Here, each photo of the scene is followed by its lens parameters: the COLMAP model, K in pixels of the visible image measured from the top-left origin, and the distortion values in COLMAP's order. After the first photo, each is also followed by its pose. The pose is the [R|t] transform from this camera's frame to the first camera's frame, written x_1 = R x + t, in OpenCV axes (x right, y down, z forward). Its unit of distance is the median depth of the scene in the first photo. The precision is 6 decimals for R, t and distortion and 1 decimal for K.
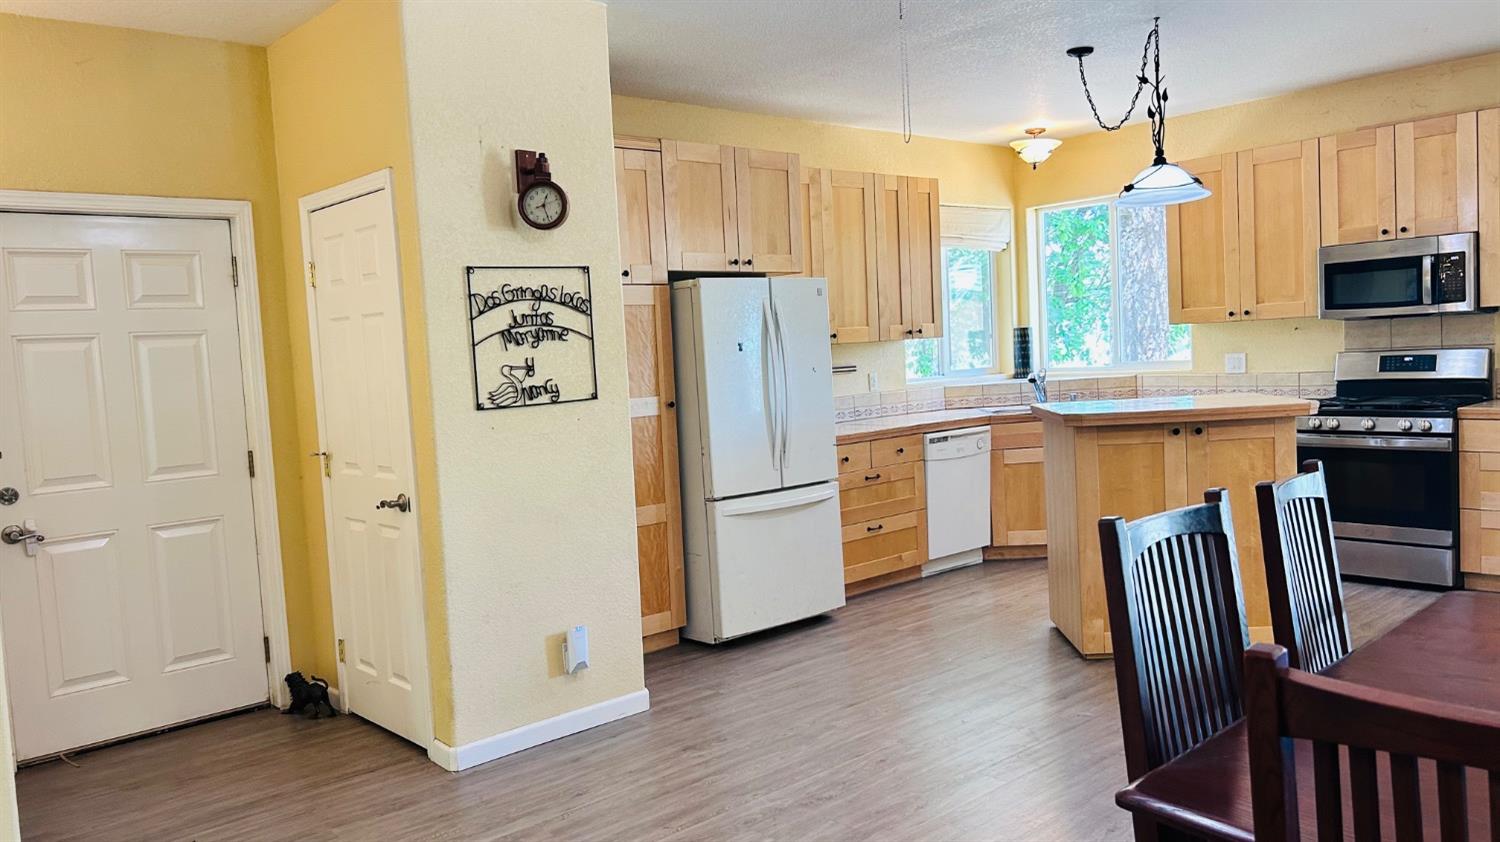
lens RADIAL K [[1130.4, 0, 748.8], [0, 1130.4, 424.6], [0, 0, 1]] dist [0.075160, -0.082587]
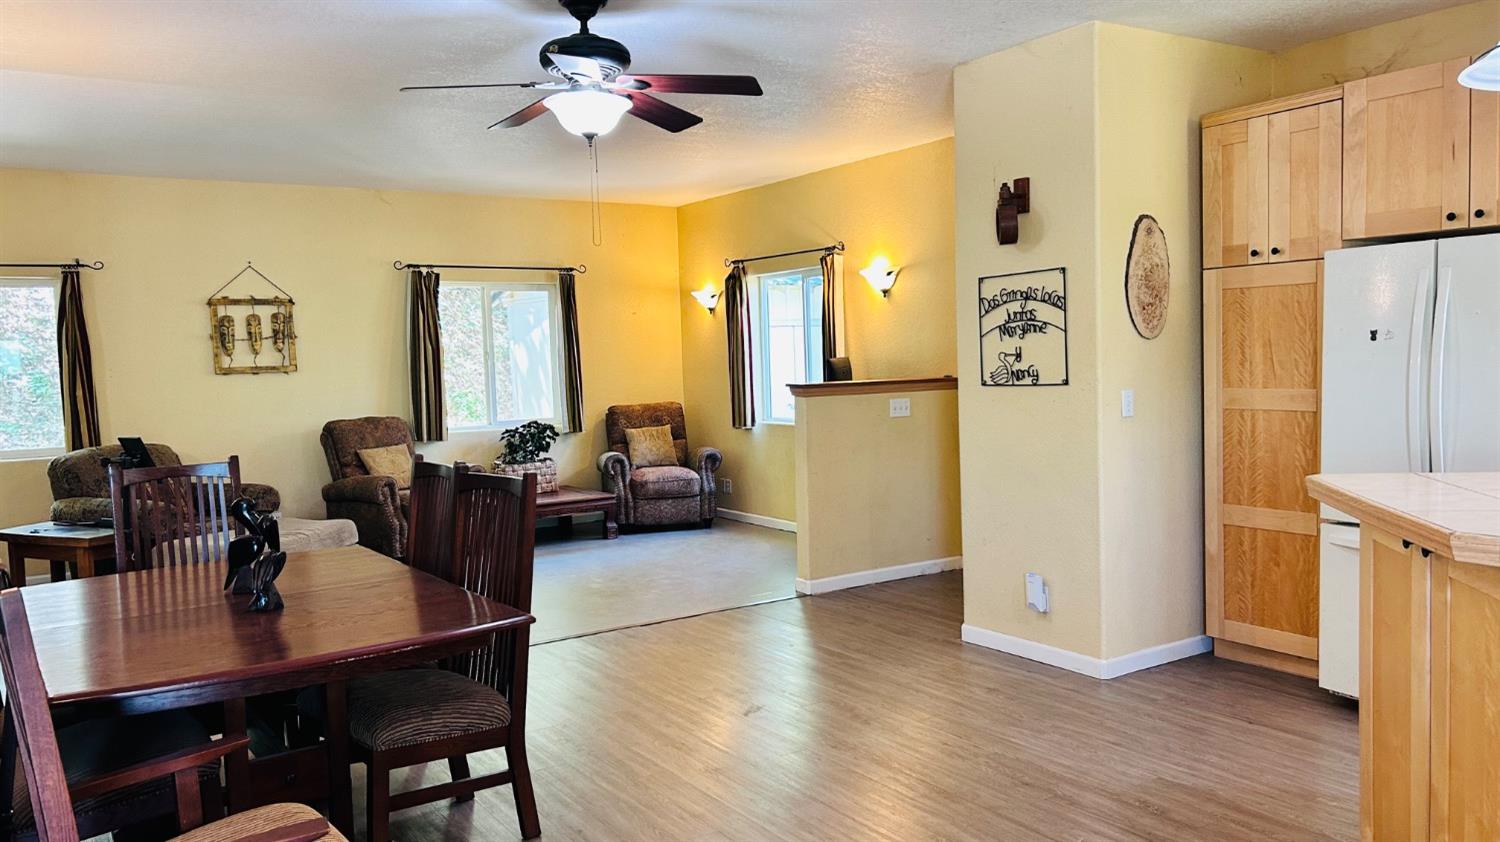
lens RADIAL K [[1130.4, 0, 747.2], [0, 1130.4, 429.9], [0, 0, 1]] dist [0.075160, -0.082587]
pose [[-0.152349, 0.123205, -0.980617, 0.944029], [-0.029318, 0.991200, 0.129089, -0.105488], [0.987892, 0.048416, -0.147396, 0.783334]]
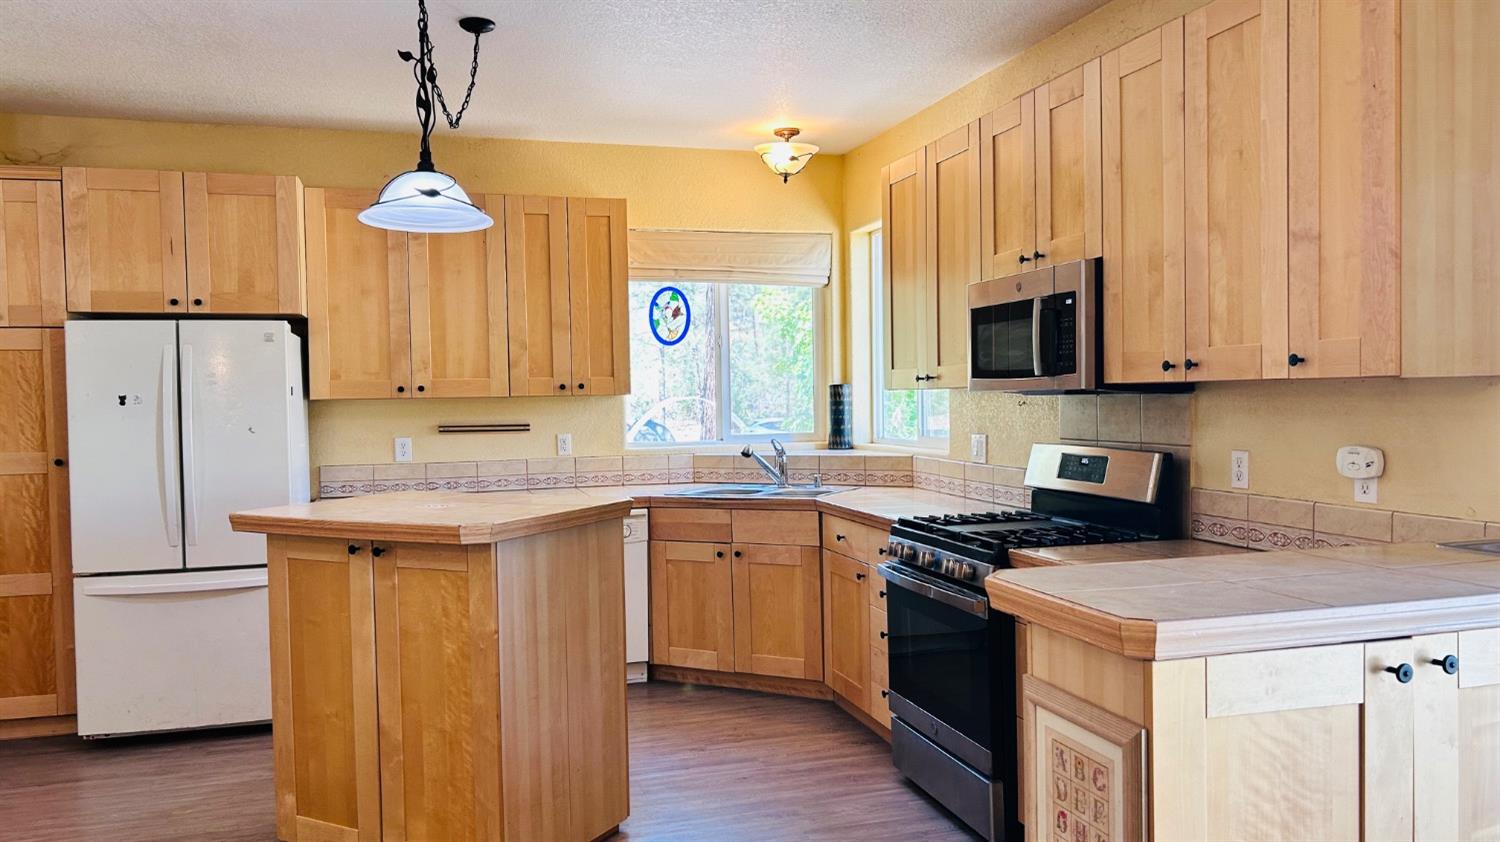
lens RADIAL K [[1130.4, 0, 738.0], [0, 1130.4, 433.2], [0, 0, 1]] dist [0.075160, -0.082587]
pose [[0.894881, 0.052346, -0.443224, 0.904189], [-0.059886, 0.998201, -0.003020, -0.078301], [0.442269, 0.029246, 0.896406, 0.478084]]
